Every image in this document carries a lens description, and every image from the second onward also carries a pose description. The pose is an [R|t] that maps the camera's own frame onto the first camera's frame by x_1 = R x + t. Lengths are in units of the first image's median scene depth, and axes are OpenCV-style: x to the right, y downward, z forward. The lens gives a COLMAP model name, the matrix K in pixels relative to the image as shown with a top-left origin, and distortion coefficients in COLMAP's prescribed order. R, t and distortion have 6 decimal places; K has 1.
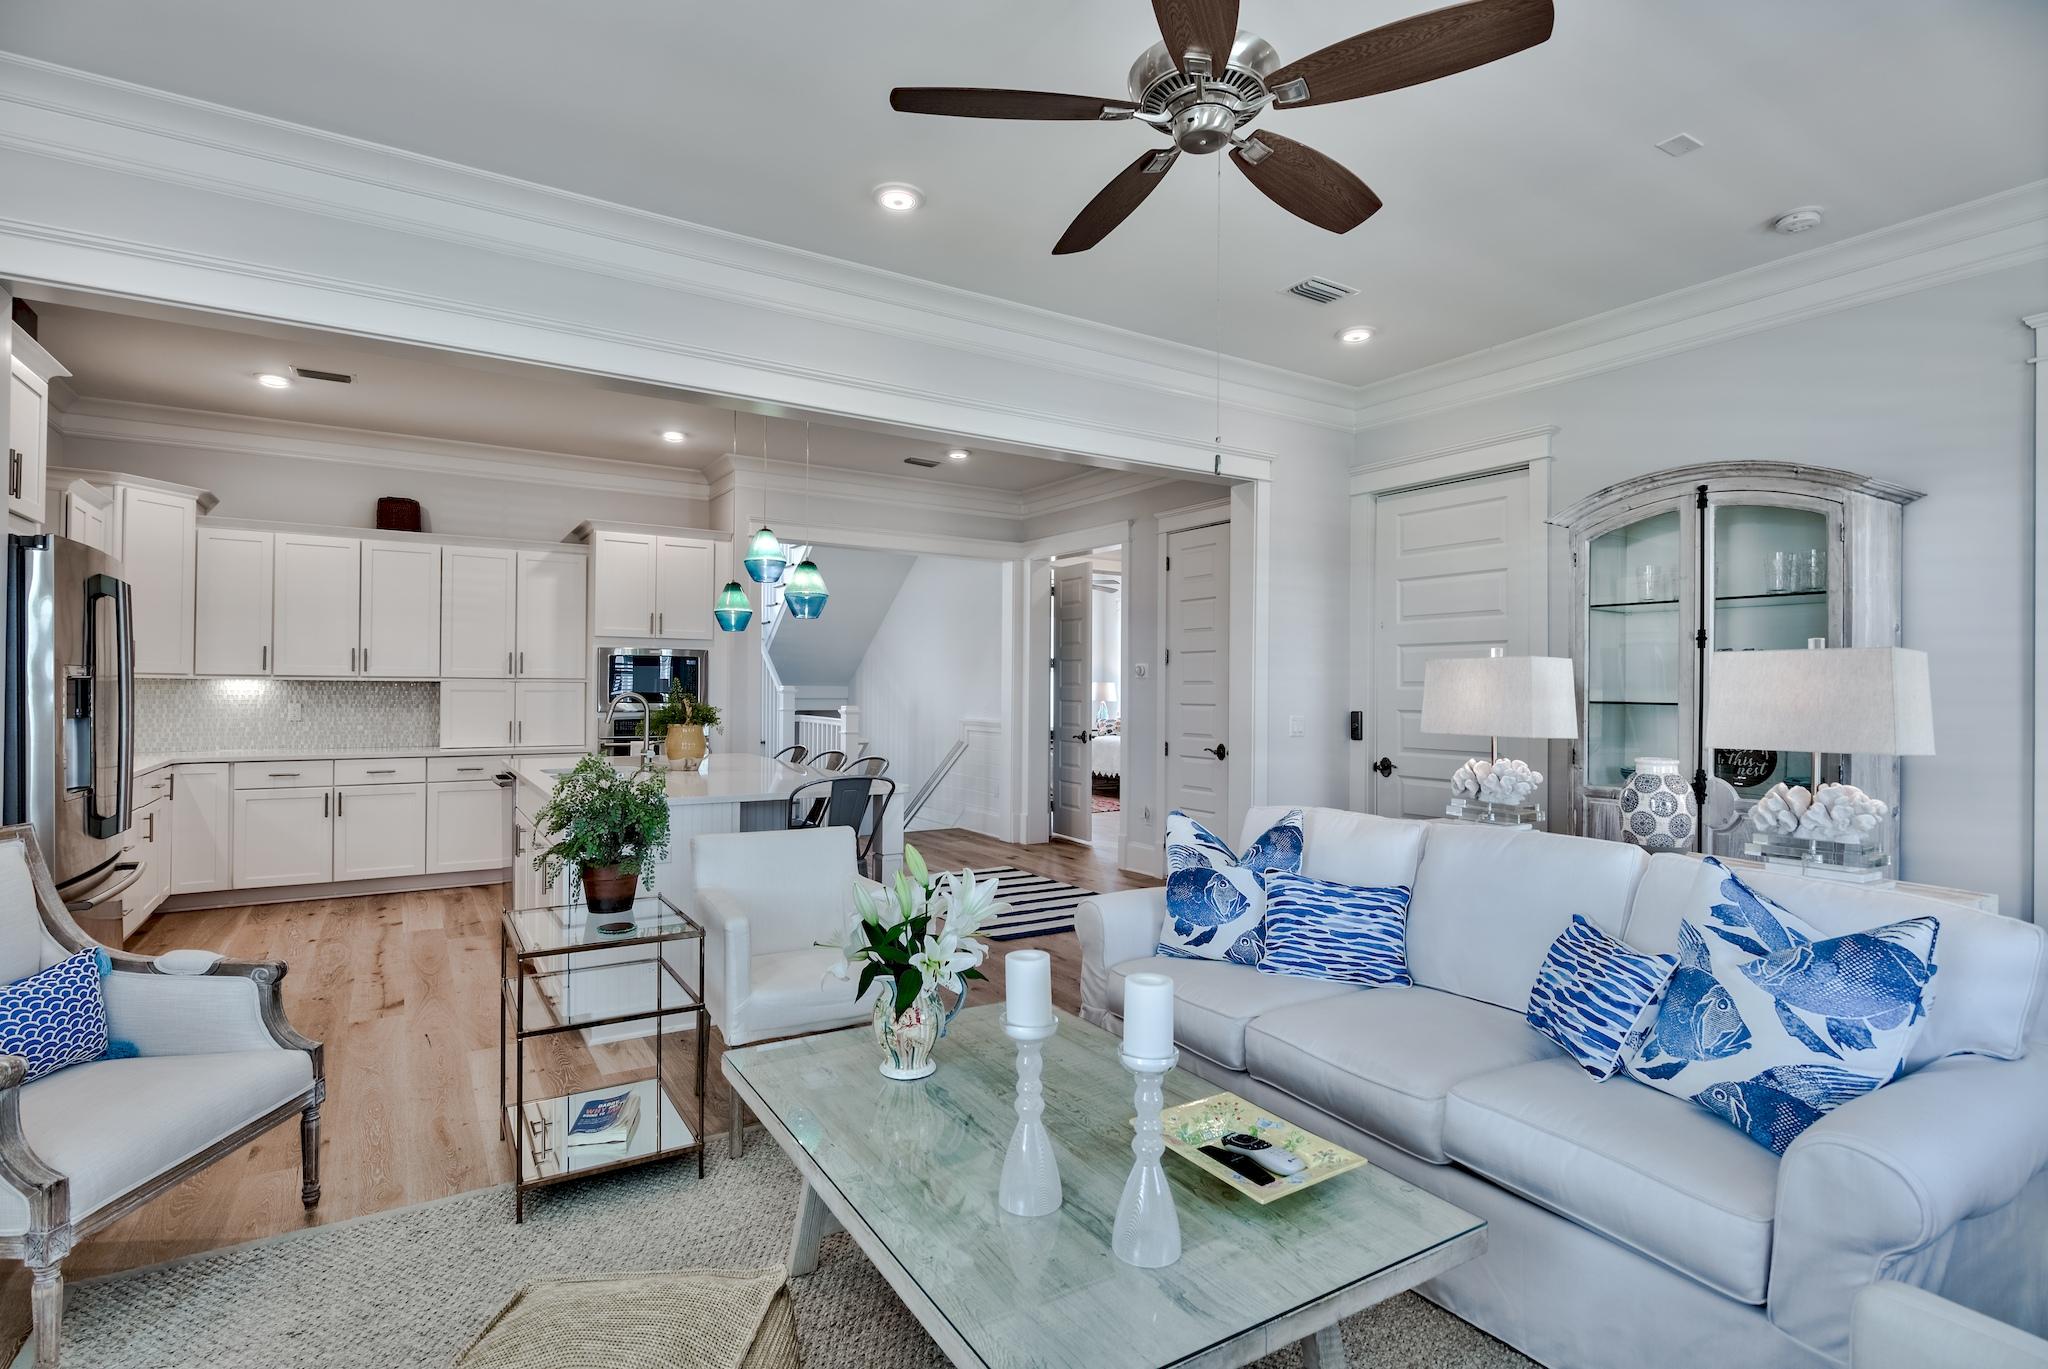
lens RADIAL K [[1015.1, 0, 1018.0], [0, 1015.1, 679.5], [0, 0, 1]] dist [-0.003314, -0.000457]
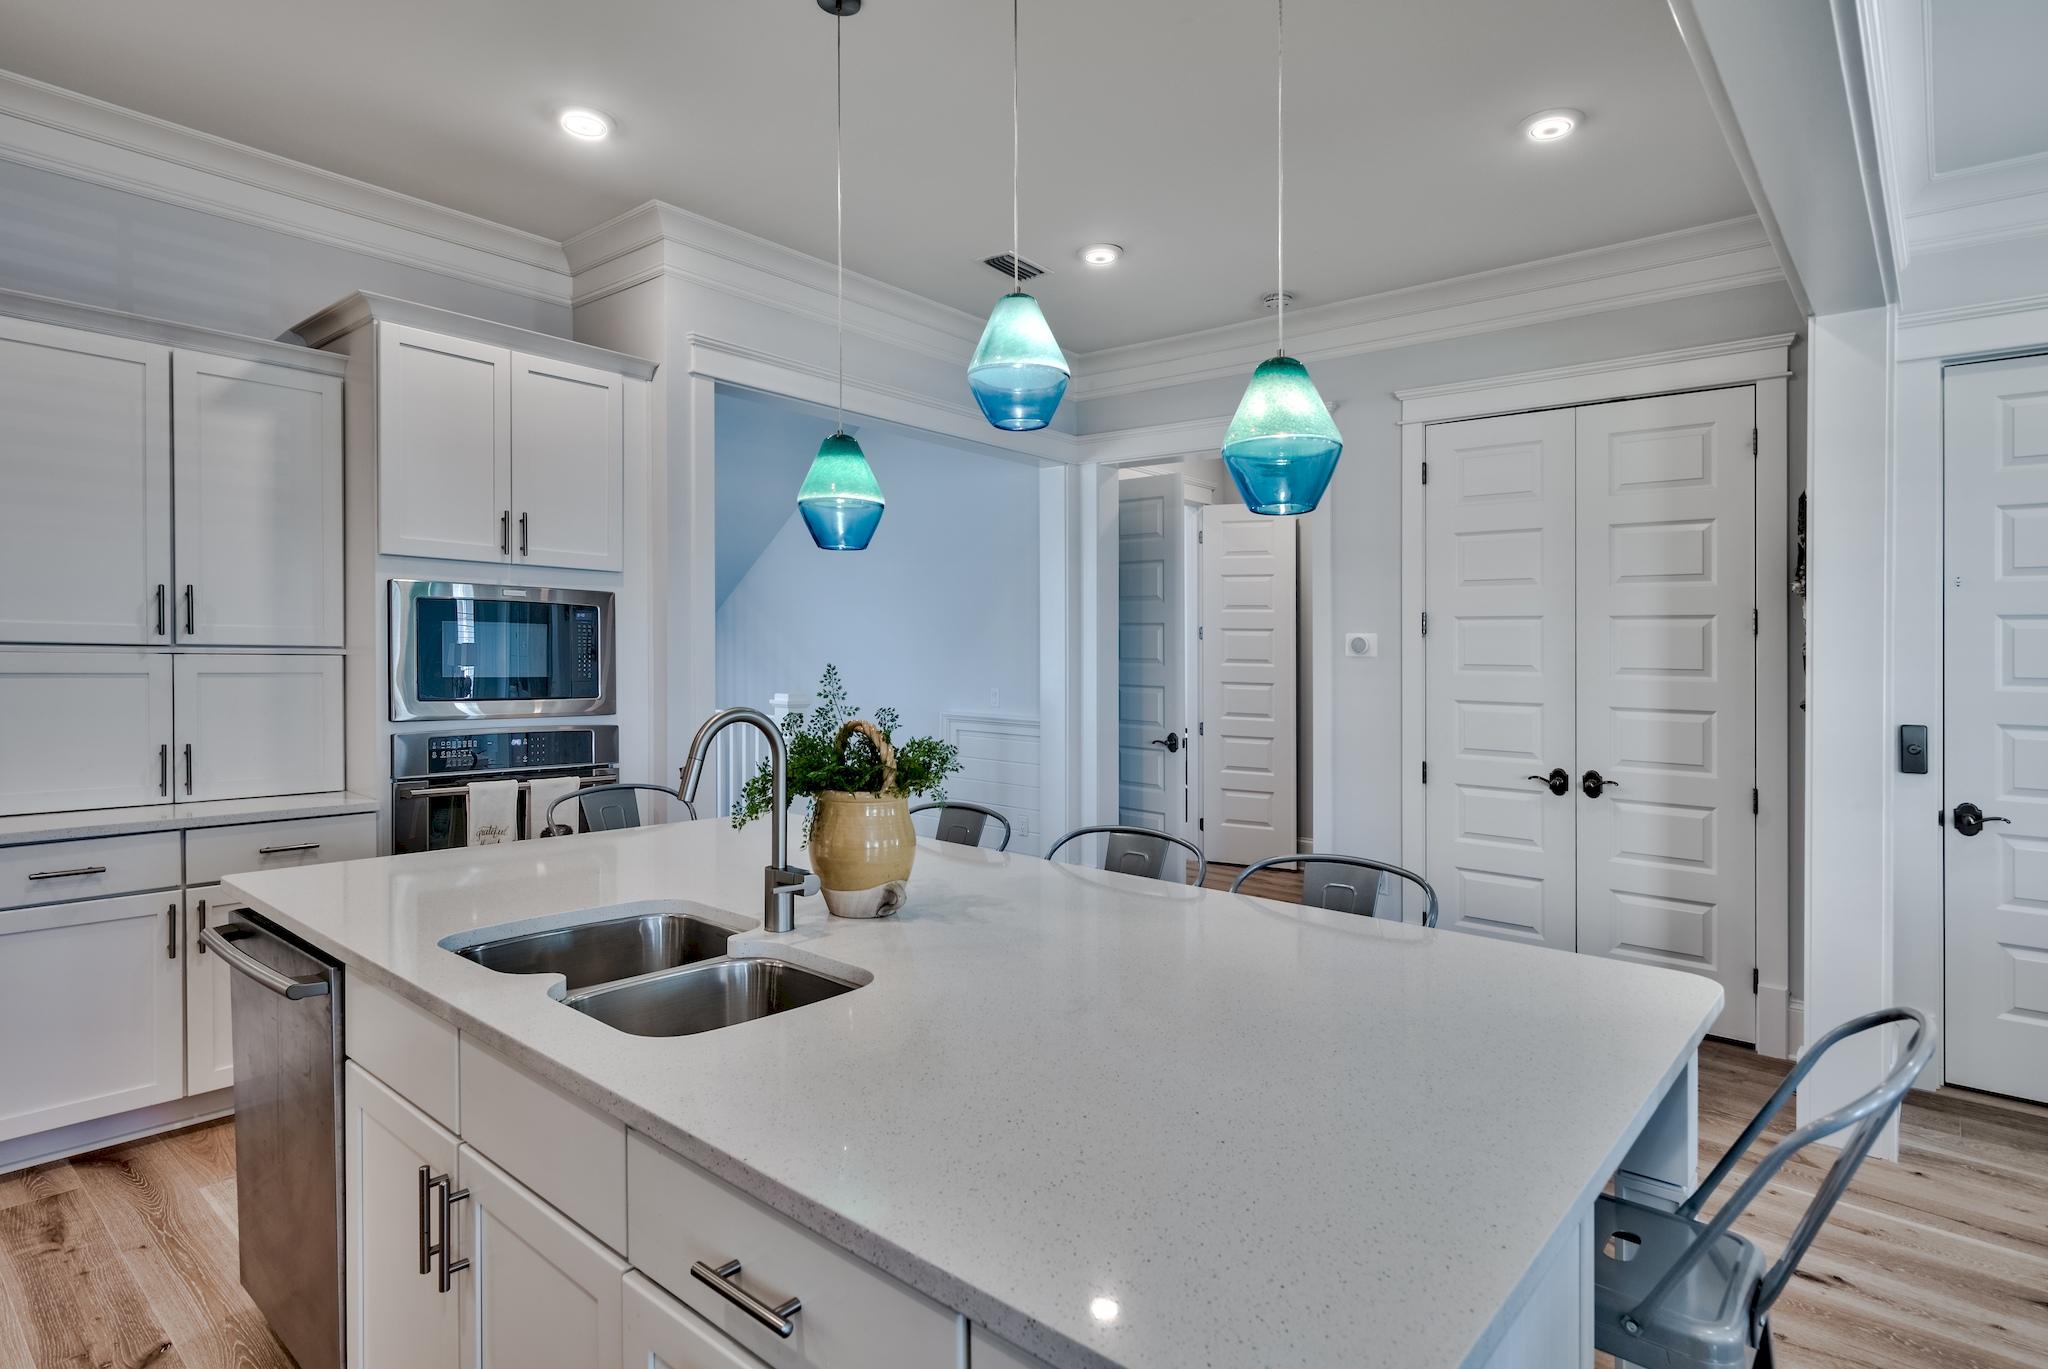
lens RADIAL K [[1092.2, 0, 1022.6], [0, 1092.2, 676.8], [0, 0, 1]] dist [0.000287, -0.000303]
pose [[0.952977, 0.004453, 0.303010, -0.285876], [-0.014940, 0.999367, 0.032300, -0.007890], [-0.302675, -0.035308, 0.952440, 0.437683]]
